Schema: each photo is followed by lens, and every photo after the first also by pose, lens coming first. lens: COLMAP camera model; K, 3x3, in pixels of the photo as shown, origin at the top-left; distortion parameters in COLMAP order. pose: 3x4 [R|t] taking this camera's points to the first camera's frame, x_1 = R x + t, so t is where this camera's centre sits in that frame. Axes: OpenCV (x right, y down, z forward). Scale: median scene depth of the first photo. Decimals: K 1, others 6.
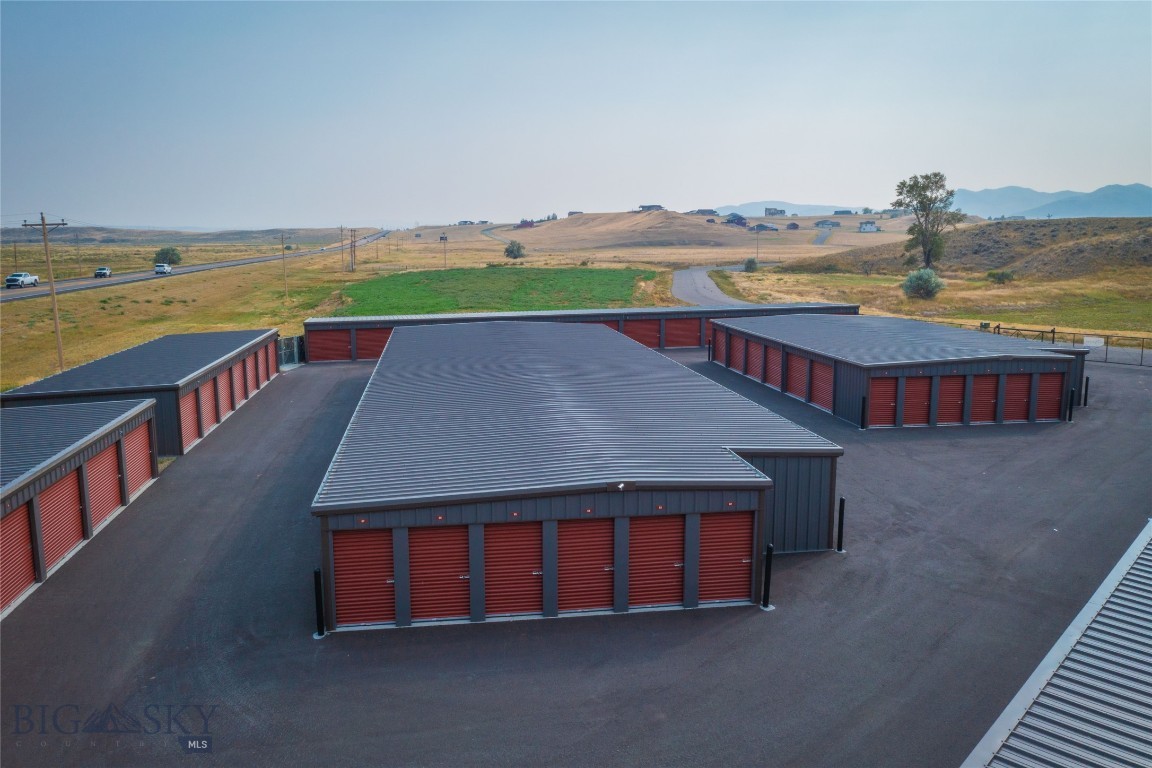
lens RADIAL K [[902.0, 0, 576.0], [0, 902.0, 384.0], [0, 0, 1]] dist [-0.014724, 0.005661]
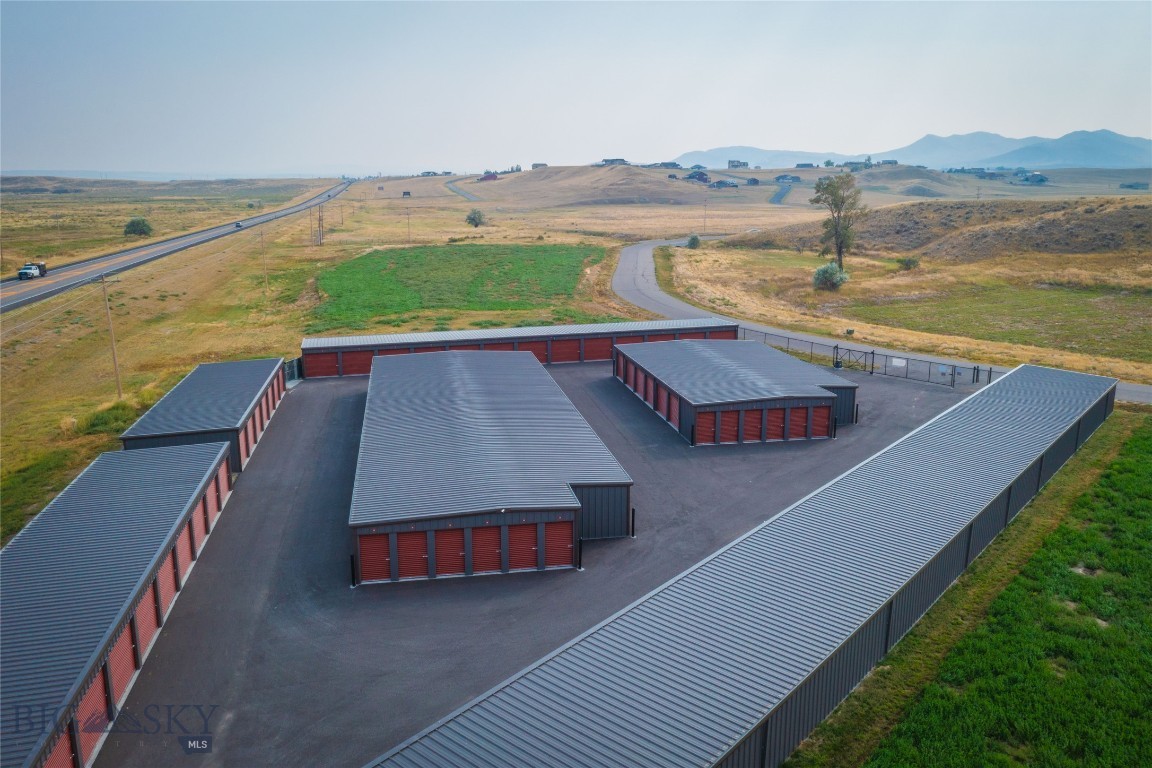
lens RADIAL K [[910.8, 0, 576.0], [0, 910.8, 384.0], [0, 0, 1]] dist [-0.005084, -0.000289]
pose [[0.999356, -0.006206, 0.035341, 0.016588], [0.004162, 0.998330, 0.057618, -0.033124], [-0.035639, -0.057433, 0.997713, -0.117769]]
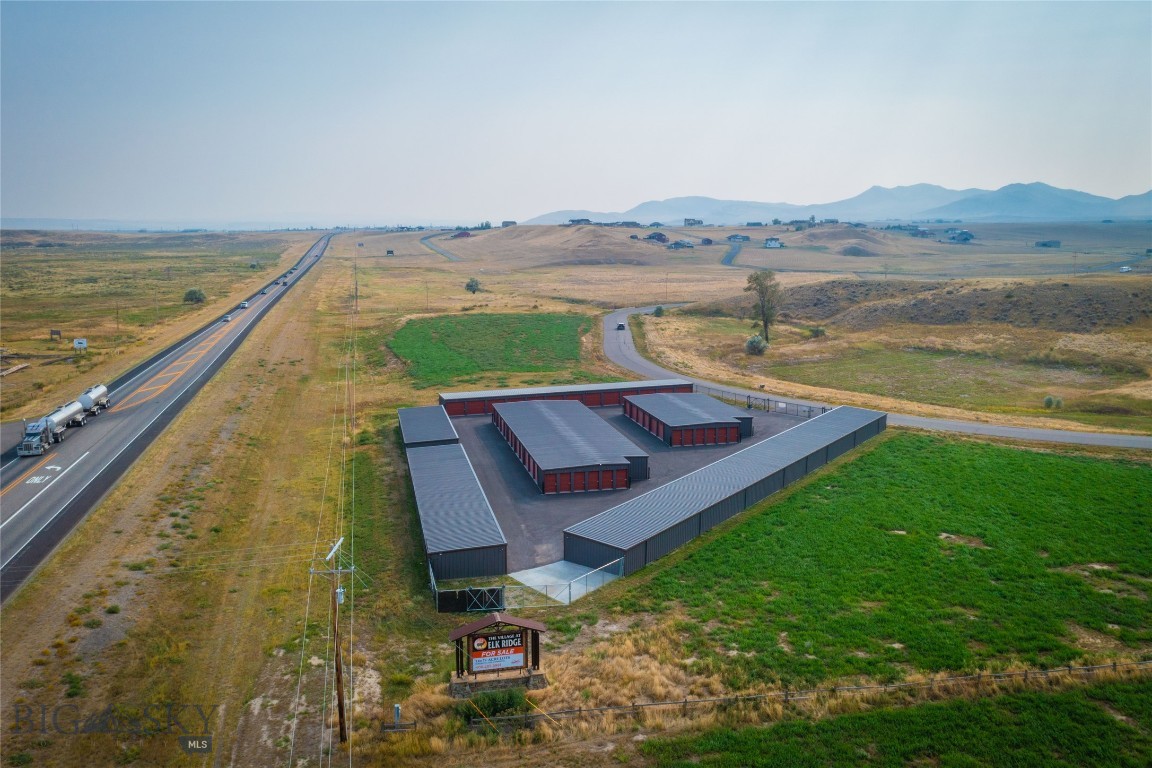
lens RADIAL K [[910.8, 0, 576.0], [0, 910.8, 384.0], [0, 0, 1]] dist [-0.005084, -0.000289]
pose [[0.996719, -0.010548, 0.080247, -0.057920], [0.009839, 0.999909, 0.009228, -0.045653], [-0.080337, -0.008408, 0.996732, -0.480480]]
